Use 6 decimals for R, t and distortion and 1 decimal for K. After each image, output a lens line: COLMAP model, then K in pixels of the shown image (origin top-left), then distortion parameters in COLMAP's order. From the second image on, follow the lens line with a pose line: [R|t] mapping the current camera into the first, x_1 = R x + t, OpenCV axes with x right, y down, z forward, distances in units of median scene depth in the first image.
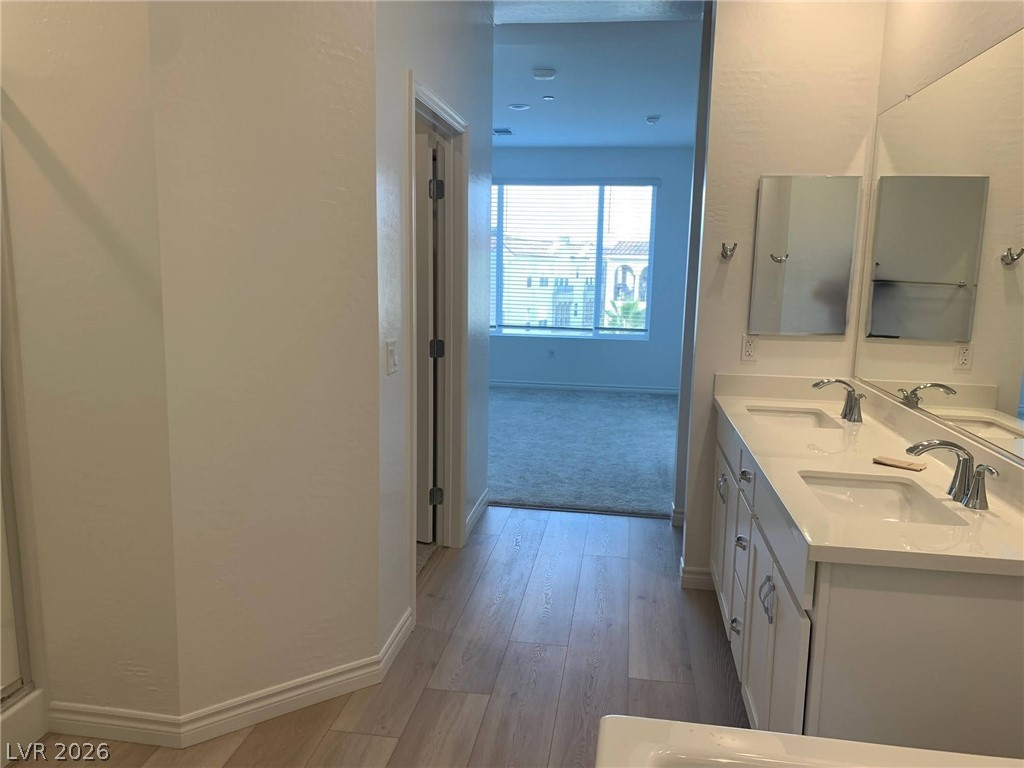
lens RADIAL K [[768.4, 0, 512.3], [0, 768.4, 386.2], [0, 0, 1]] dist [0.010528, -0.006082]
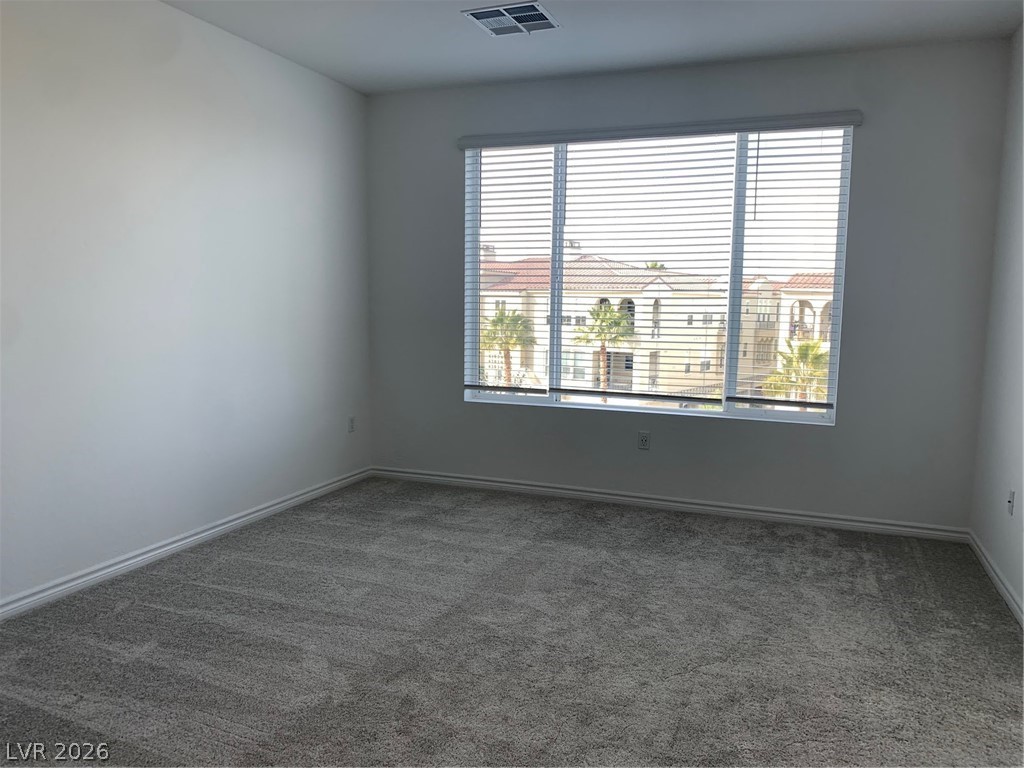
lens RADIAL K [[768.4, 0, 508.6], [0, 768.4, 384.2], [0, 0, 1]] dist [0.010528, -0.006082]
pose [[0.975399, 0.014999, -0.219935, 0.017878], [-0.026467, 0.998434, -0.049290, -0.012706], [0.218851, 0.053898, 0.974269, 0.103230]]
